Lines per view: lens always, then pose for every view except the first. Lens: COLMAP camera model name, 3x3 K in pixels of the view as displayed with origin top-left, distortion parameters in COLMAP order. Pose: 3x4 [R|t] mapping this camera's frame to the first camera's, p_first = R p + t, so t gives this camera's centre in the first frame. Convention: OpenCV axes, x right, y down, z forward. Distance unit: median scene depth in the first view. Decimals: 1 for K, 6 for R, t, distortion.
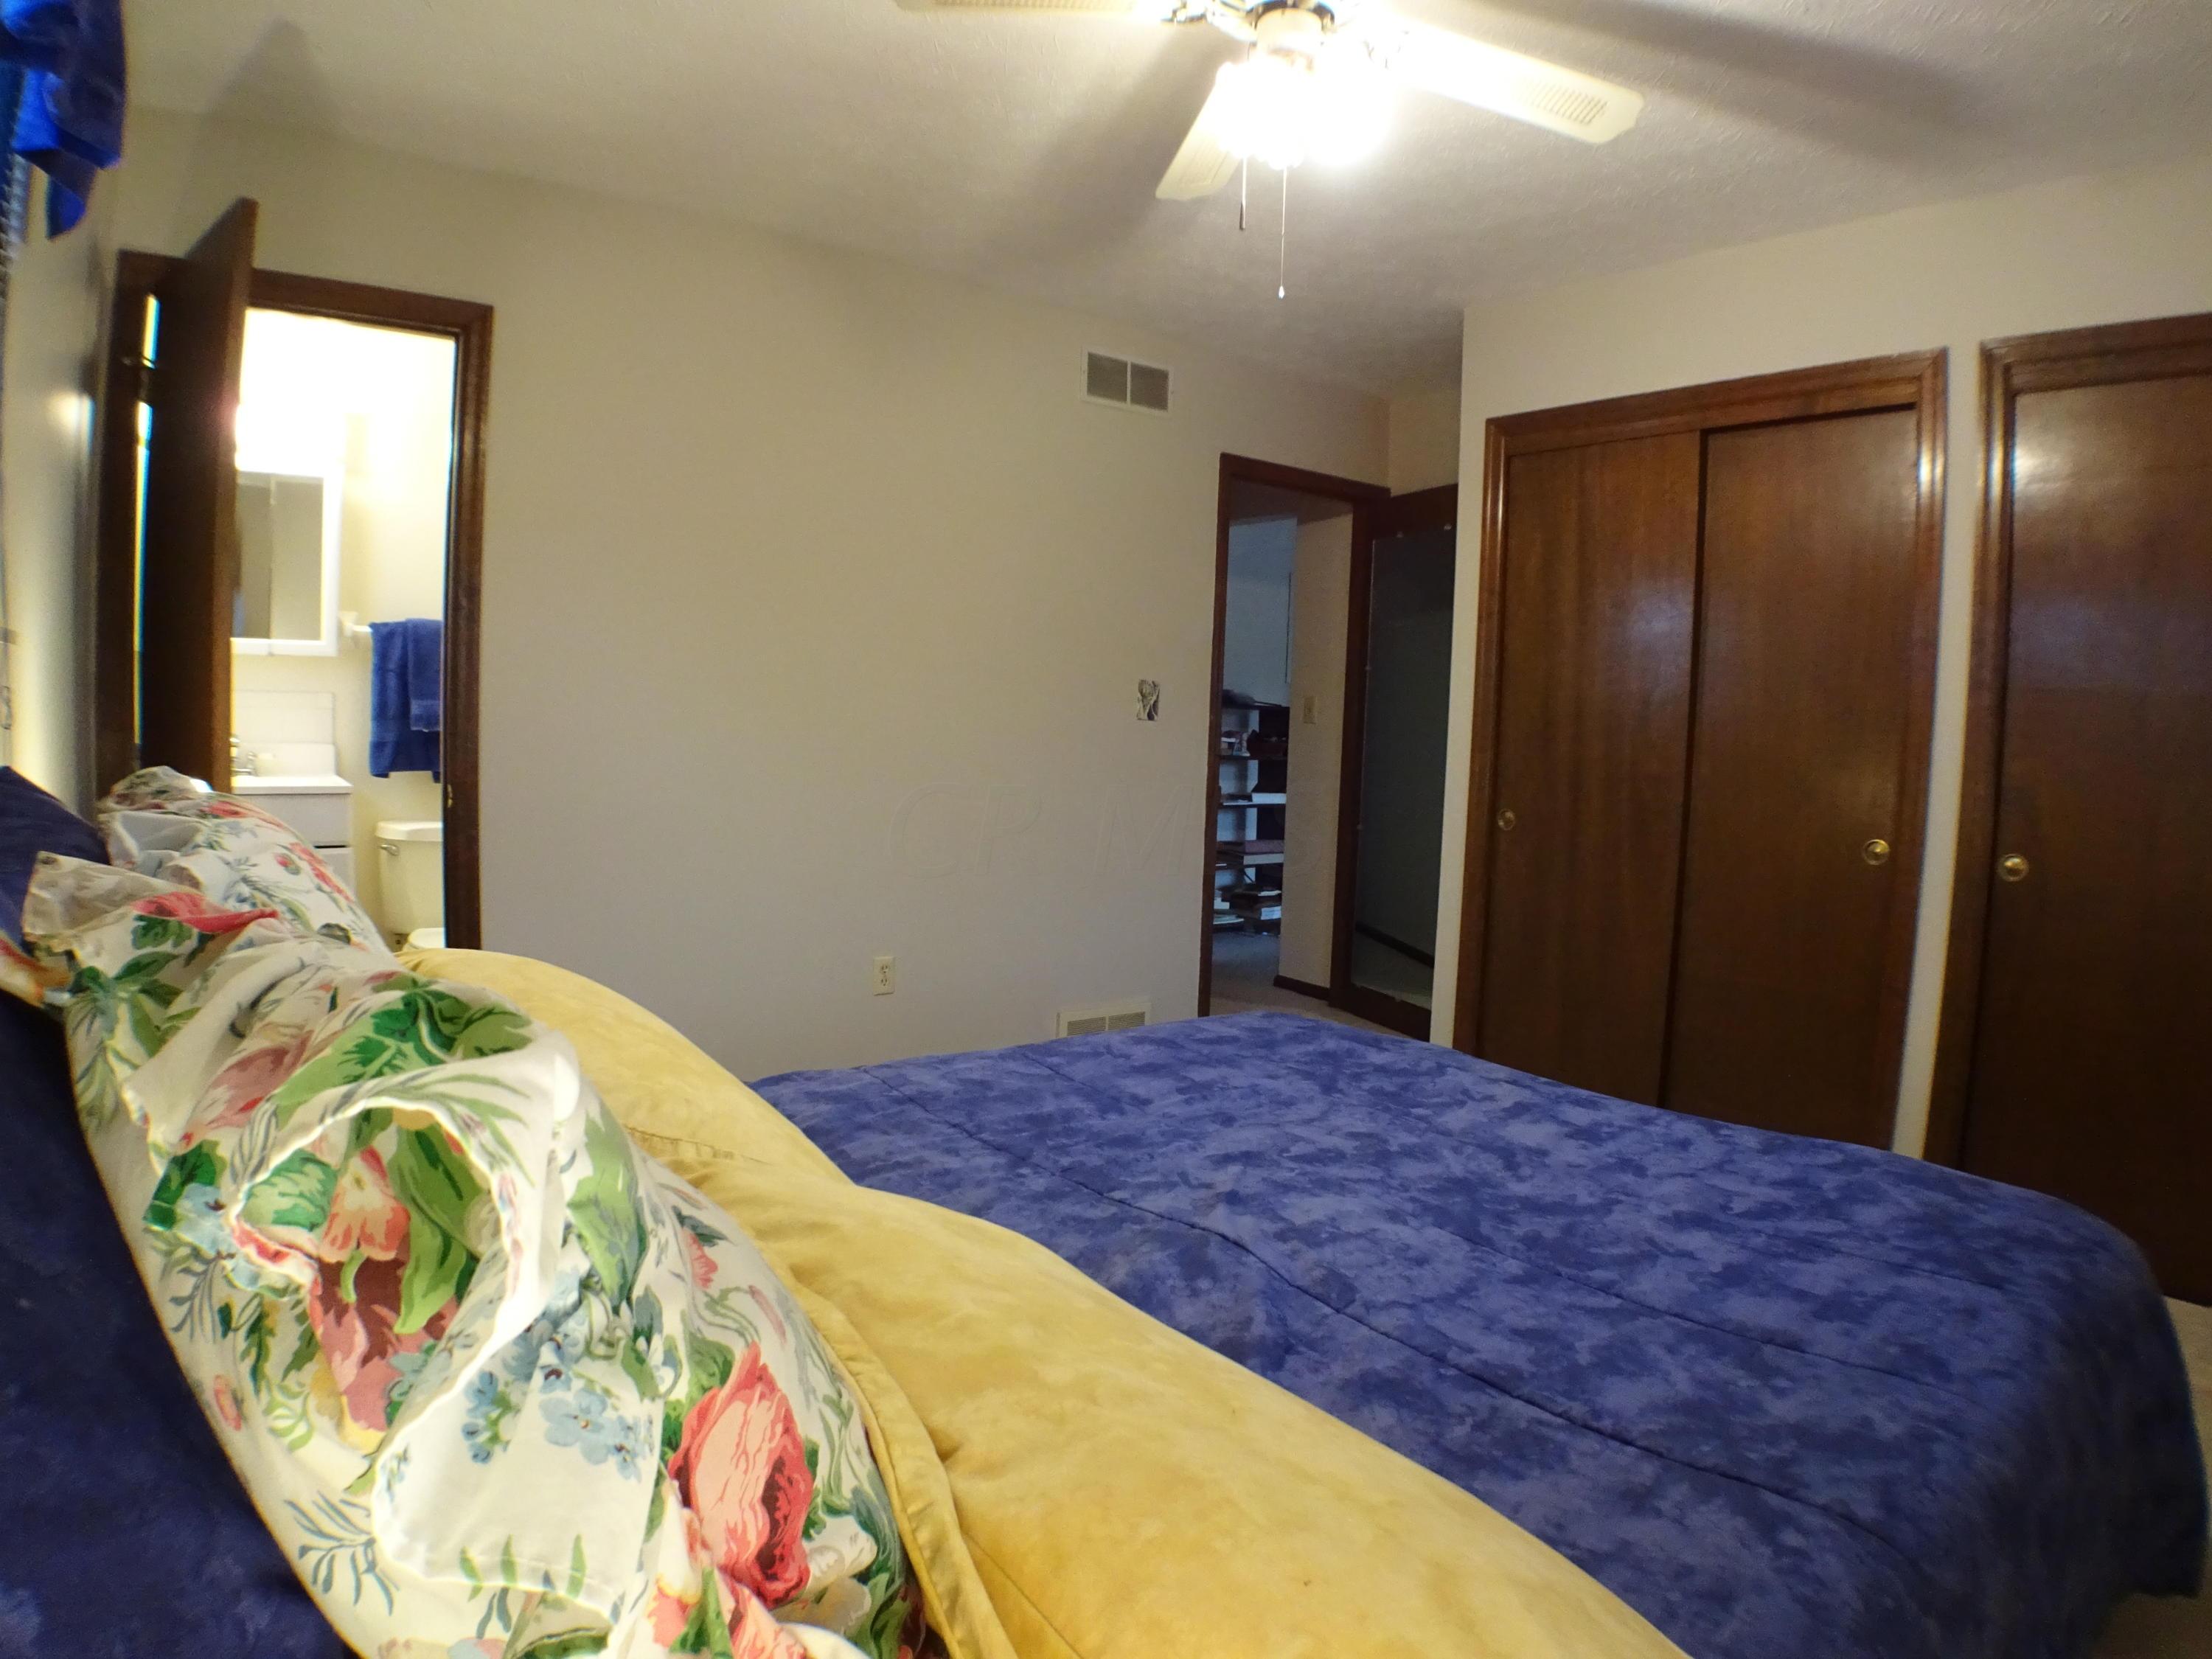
lens RADIAL K [[1275.6, 0, 1106.0], [0, 1275.6, 829.5], [0, 0, 1]] dist [-0.164004, 0.028996]
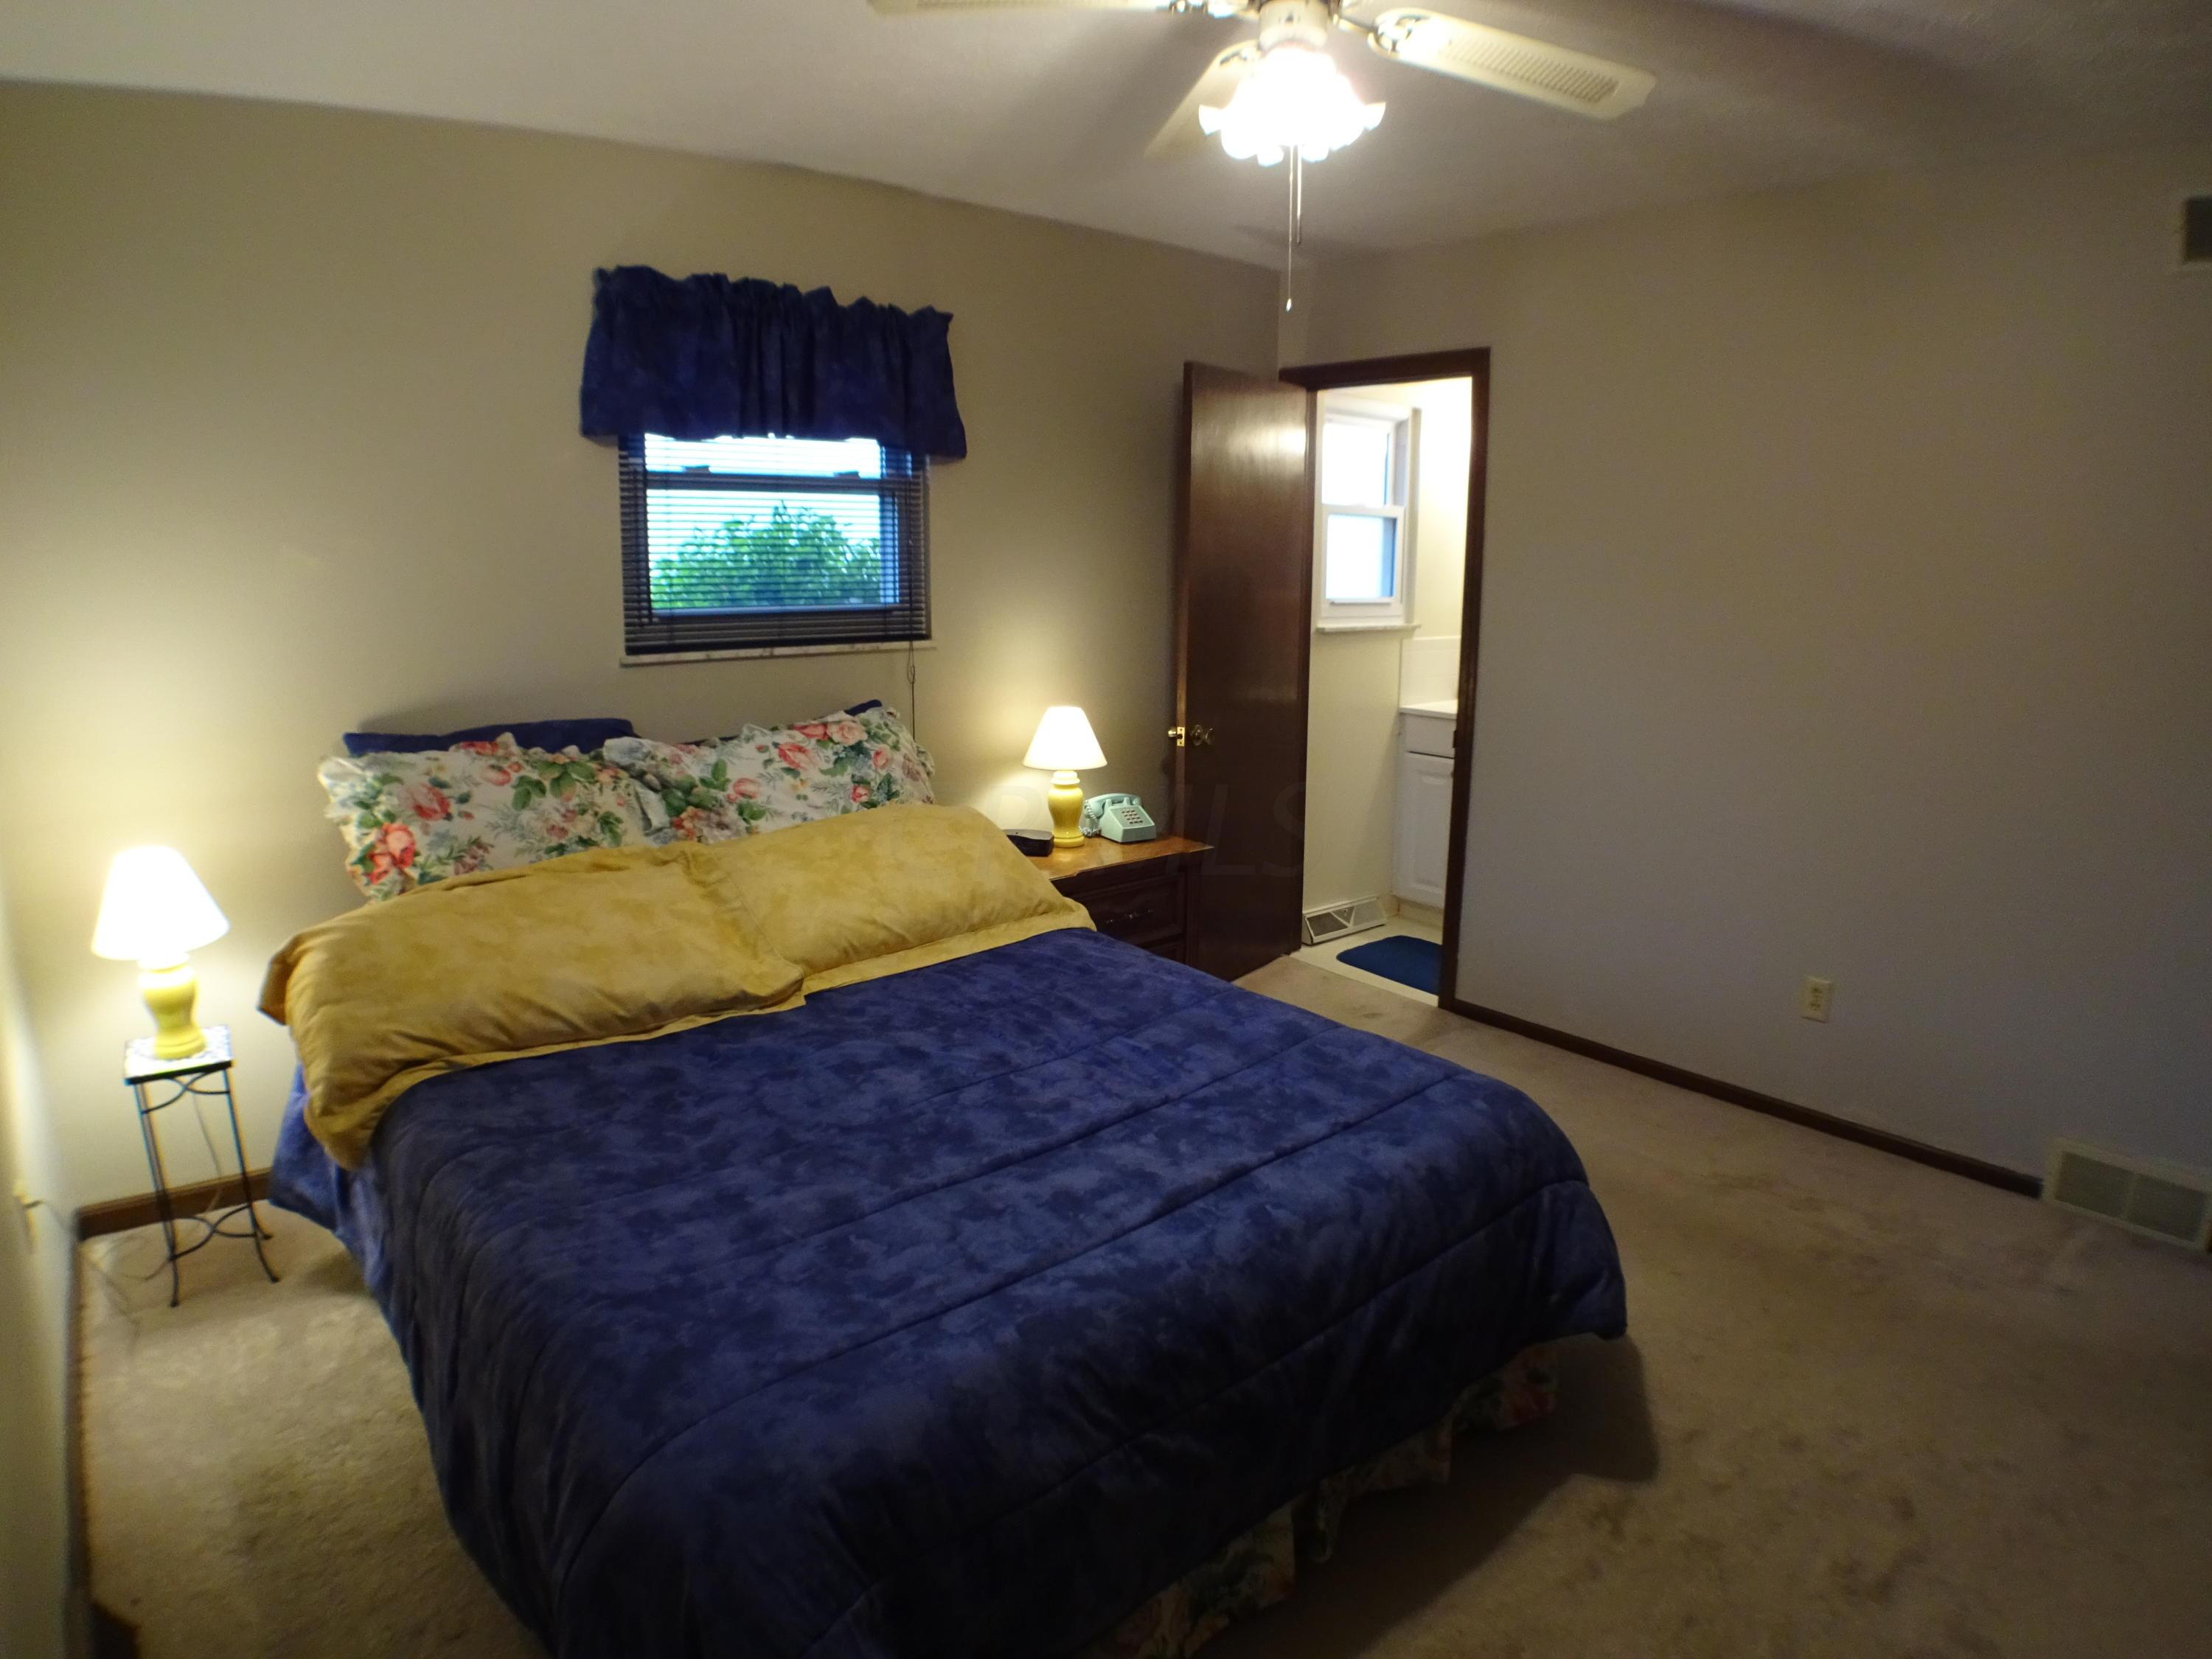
lens RADIAL K [[1275.6, 0, 1106.0], [0, 1275.6, 829.5], [0, 0, 1]] dist [-0.164004, 0.028996]
pose [[0.050253, 0.170799, -0.984024, 0.585141], [-0.096411, 0.981497, 0.165437, -0.089438], [0.994072, 0.086557, 0.065790, 0.422170]]
